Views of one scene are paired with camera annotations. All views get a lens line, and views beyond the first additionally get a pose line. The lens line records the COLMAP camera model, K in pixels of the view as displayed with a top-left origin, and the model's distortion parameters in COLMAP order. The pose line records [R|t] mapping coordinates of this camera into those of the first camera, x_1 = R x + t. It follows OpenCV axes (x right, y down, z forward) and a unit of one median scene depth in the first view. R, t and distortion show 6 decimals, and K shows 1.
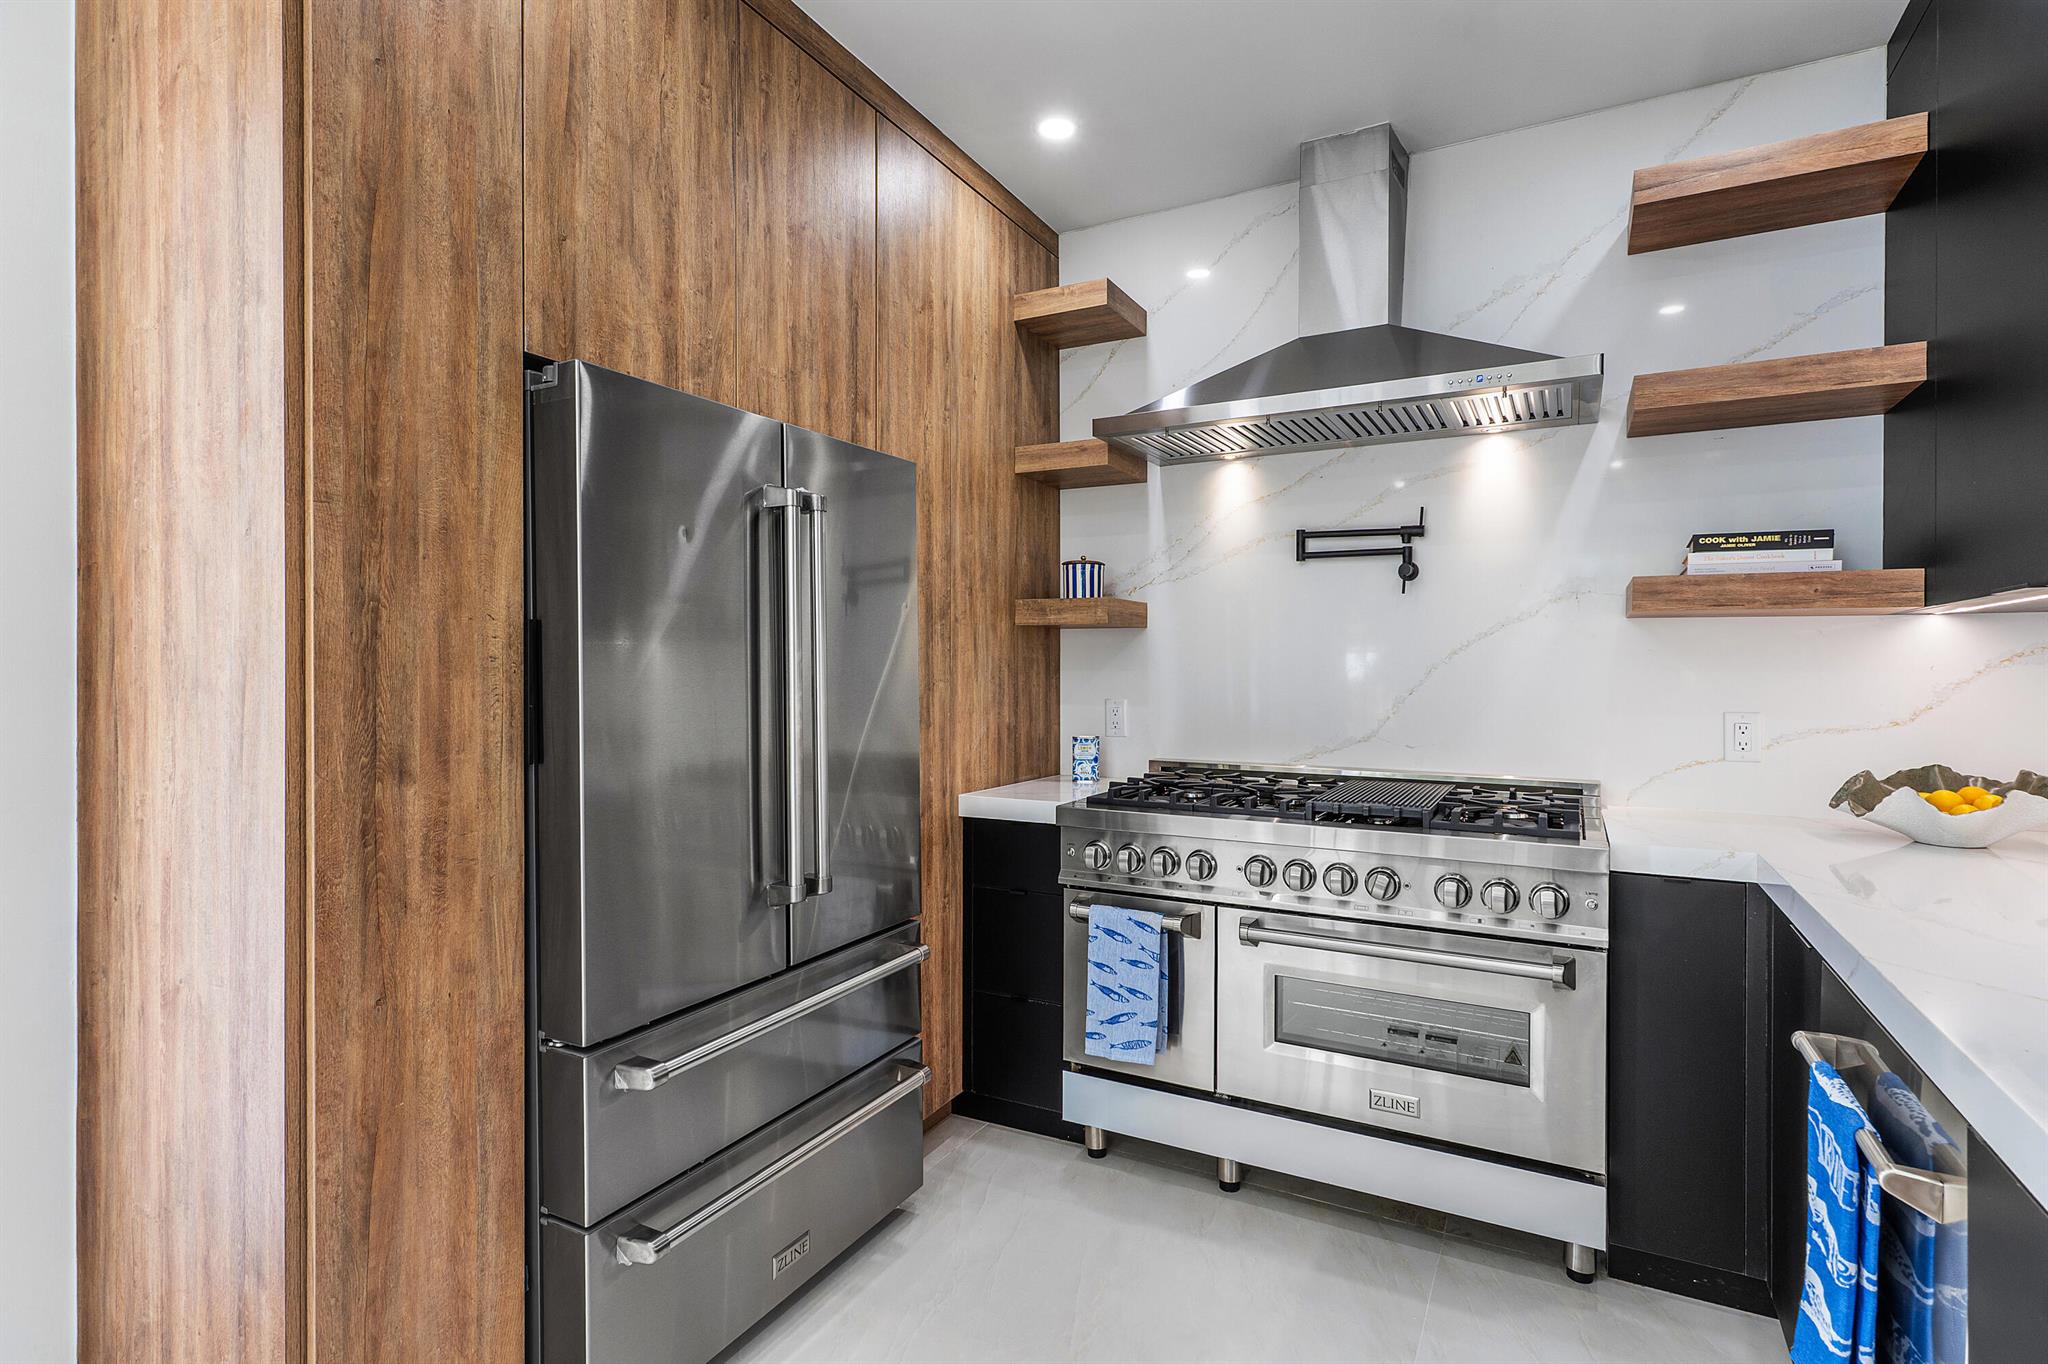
lens RADIAL K [[1006.6, 0, 1039.3], [0, 1006.6, 671.7], [0, 0, 1]] dist [-0.002310, -0.000045]
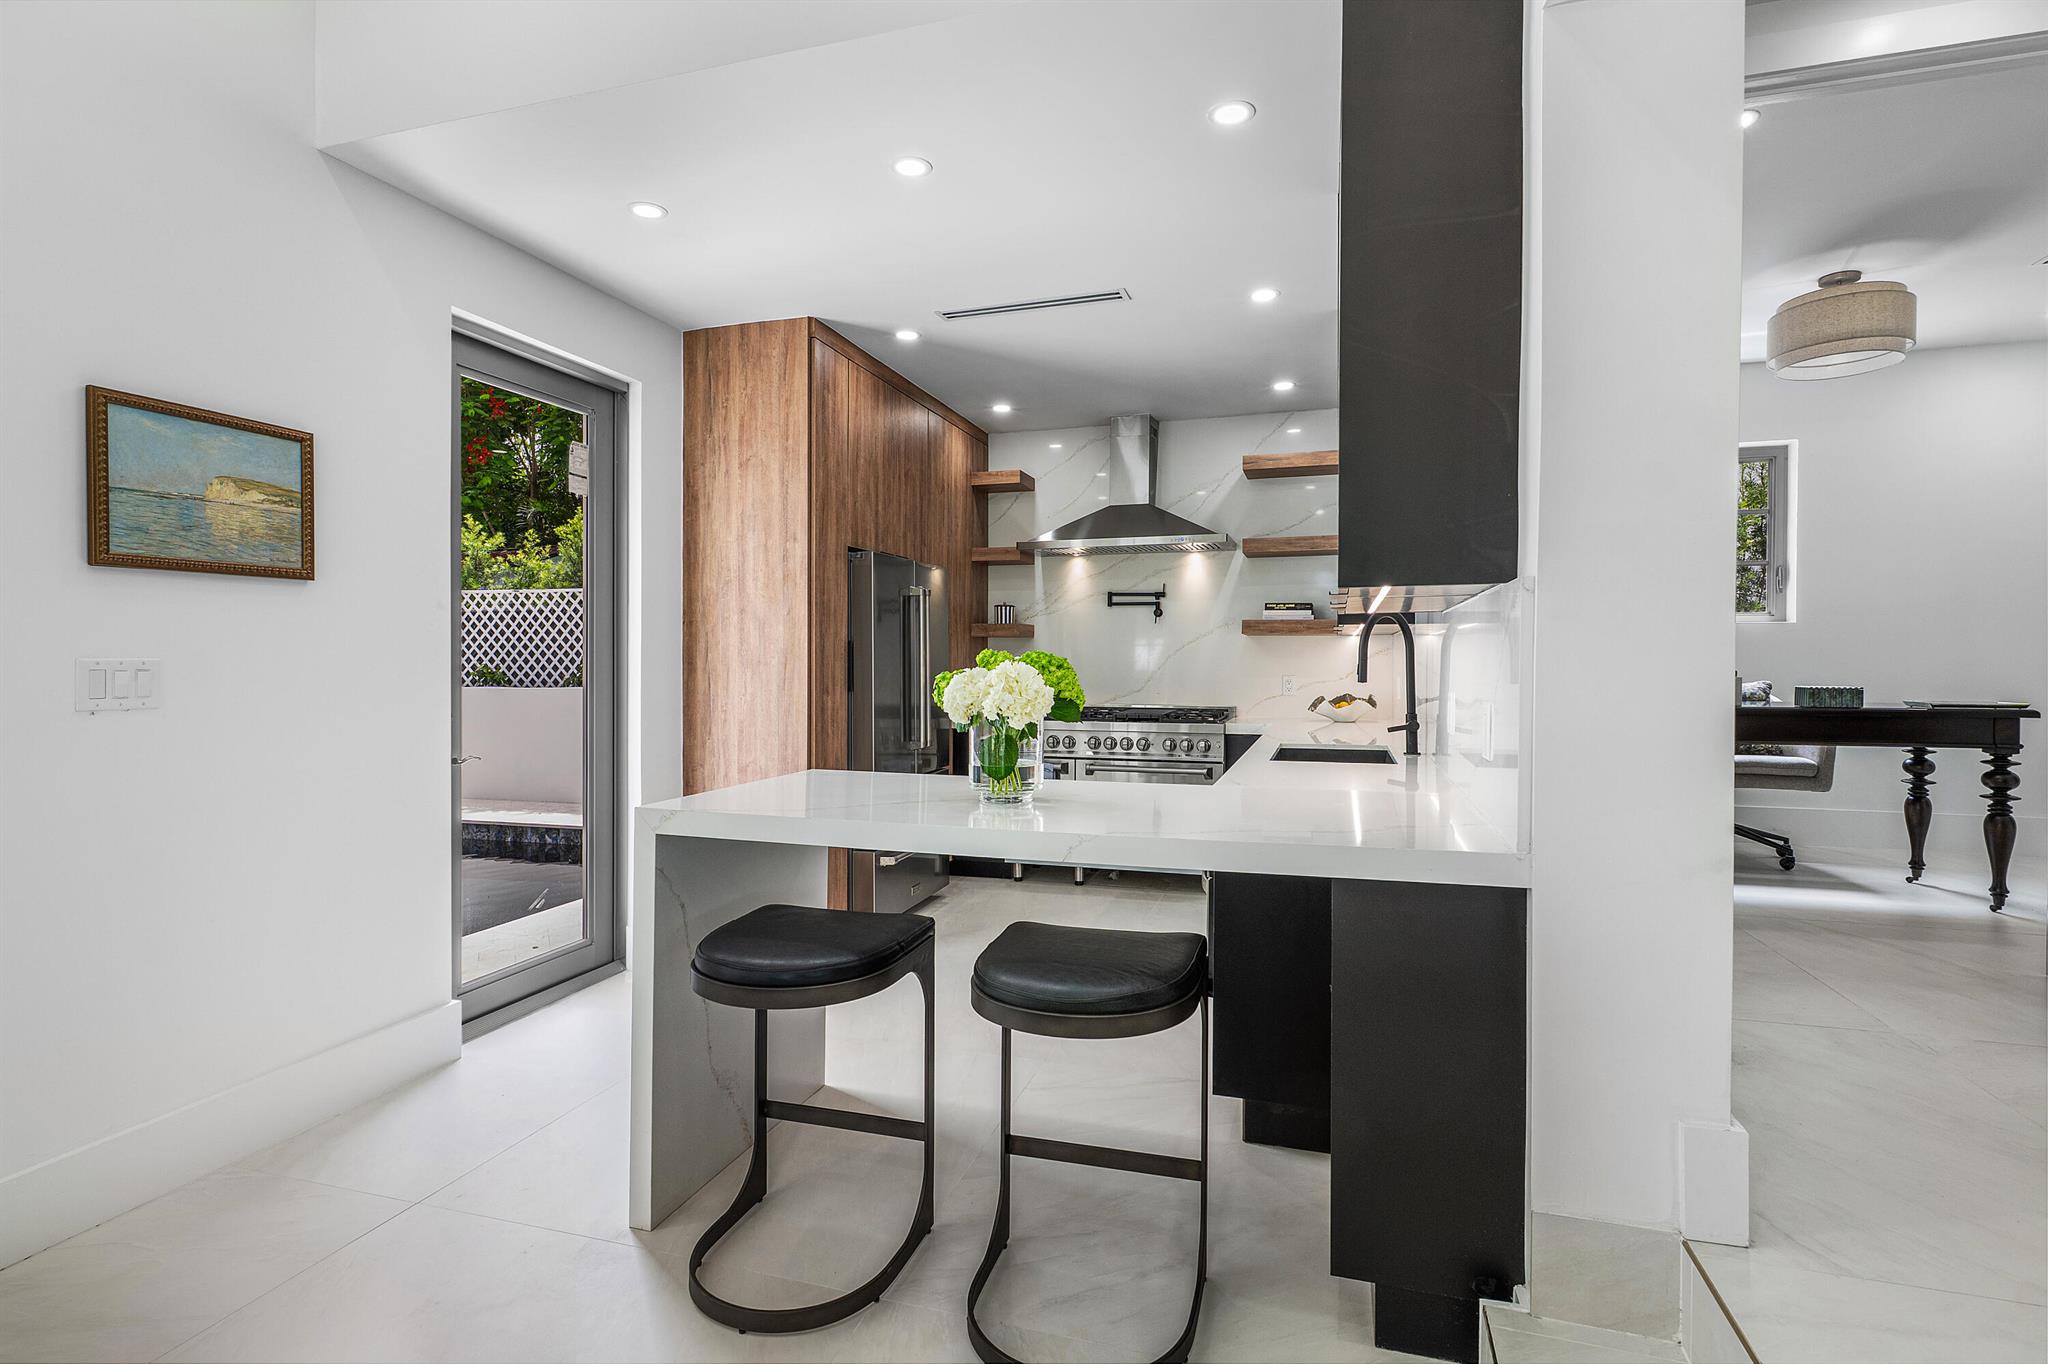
lens RADIAL K [[1006.6, 0, 1026.5], [0, 1006.6, 682.5], [0, 0, 1]] dist [-0.002310, -0.000045]
pose [[0.983647, -0.005996, 0.180006, -0.357594], [0.002524, 0.999806, 0.019513, 0.008552], [-0.180088, -0.018739, 0.983472, -1.279127]]
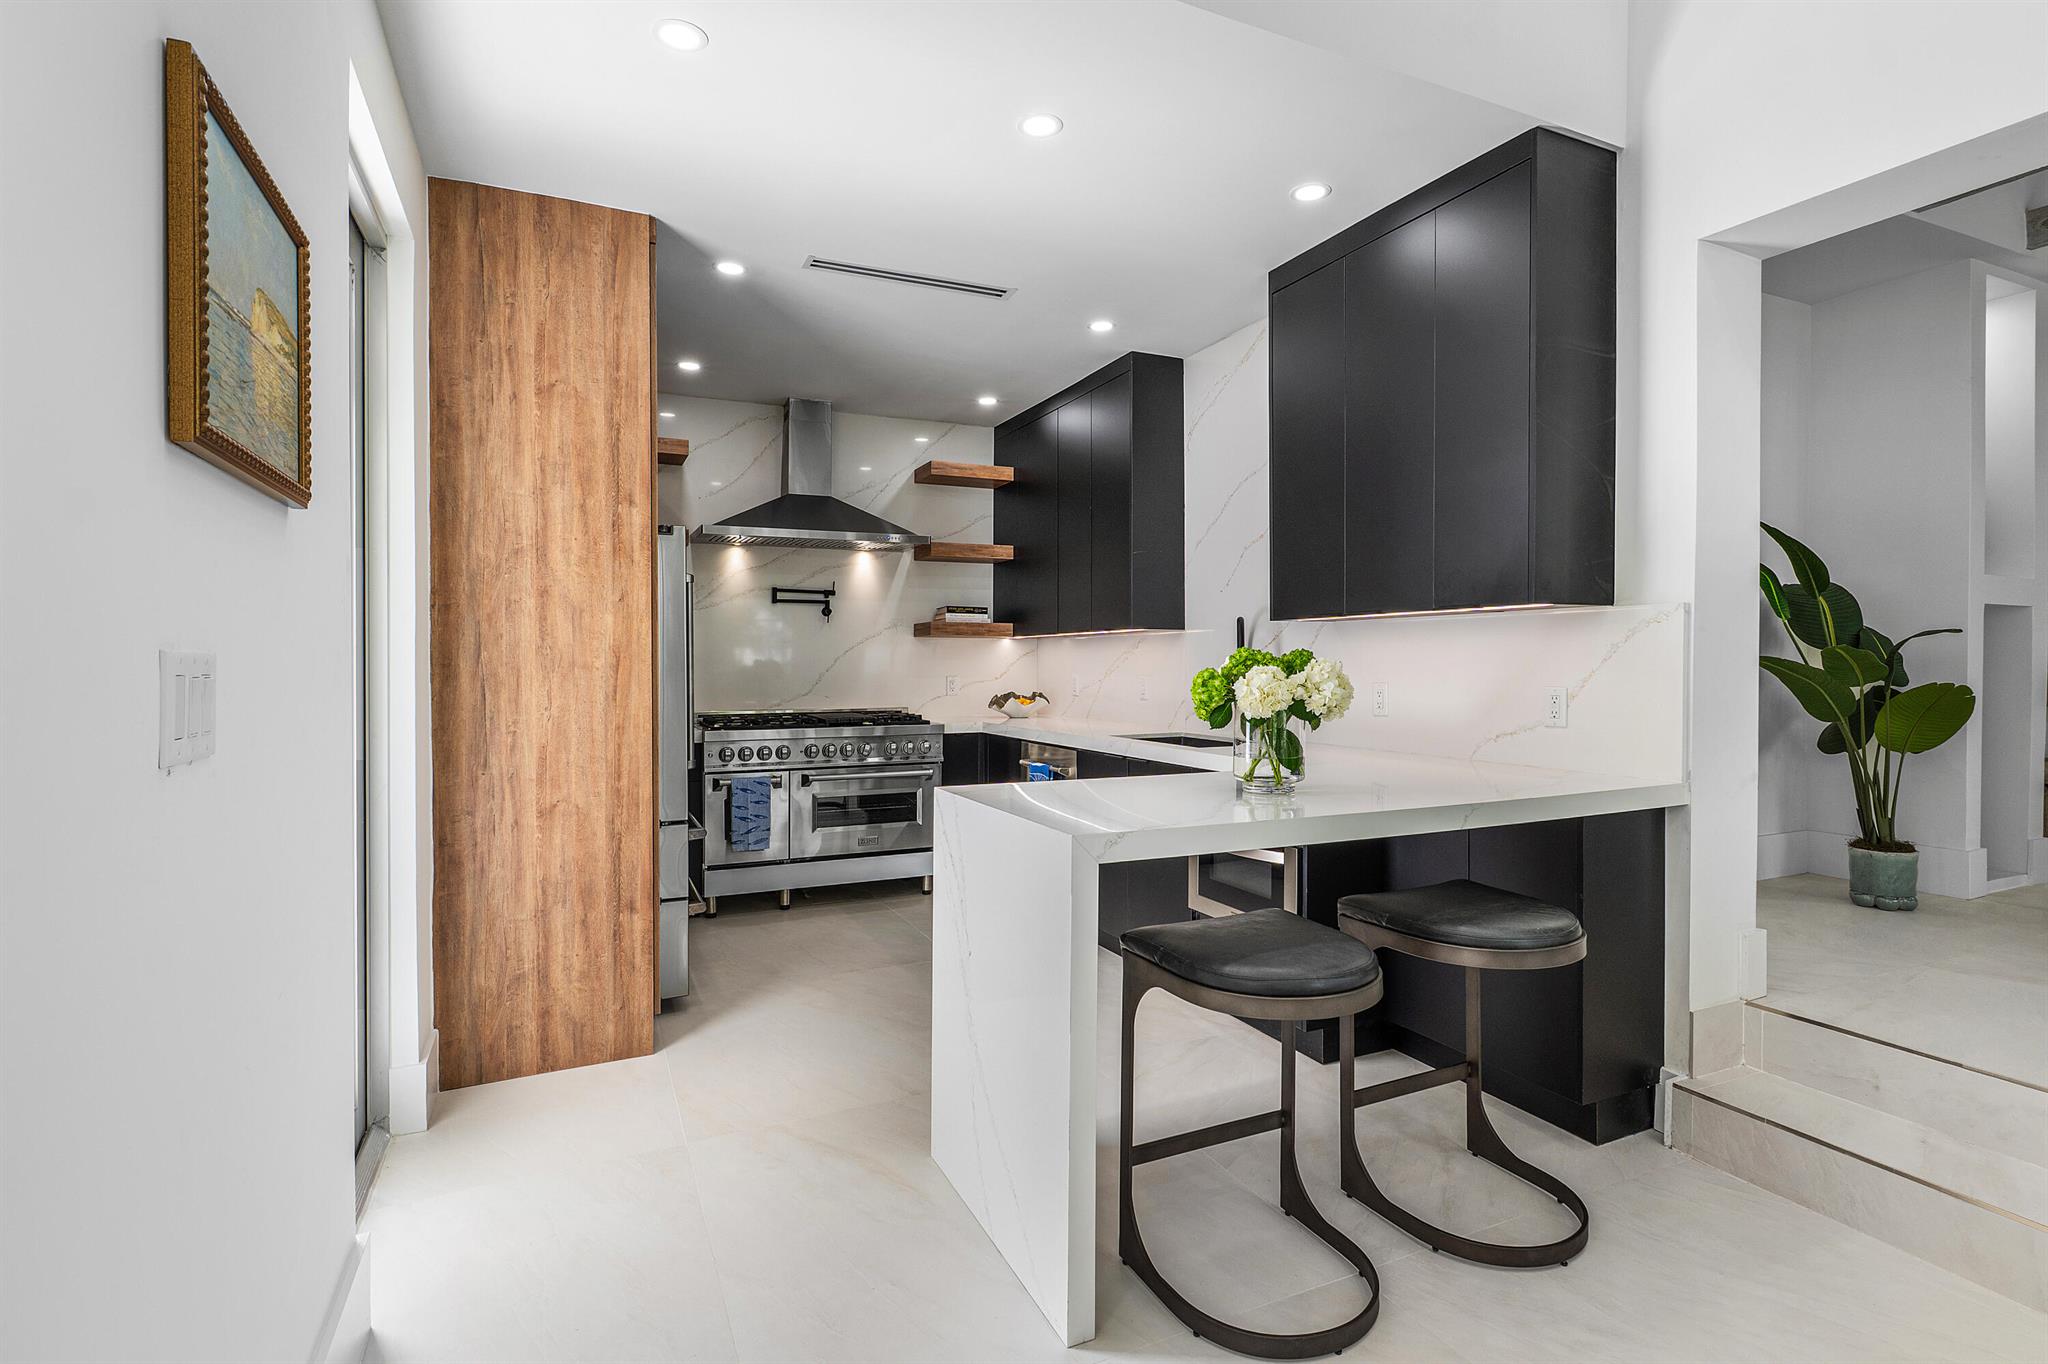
lens RADIAL K [[1006.6, 0, 1041.1], [0, 1006.6, 683.6], [0, 0, 1]] dist [-0.002310, -0.000045]
pose [[0.602438, -0.020089, 0.797913, -1.198894], [0.005584, 0.999765, 0.020954, 0.007821], [-0.798146, -0.008168, 0.602408, -0.702195]]
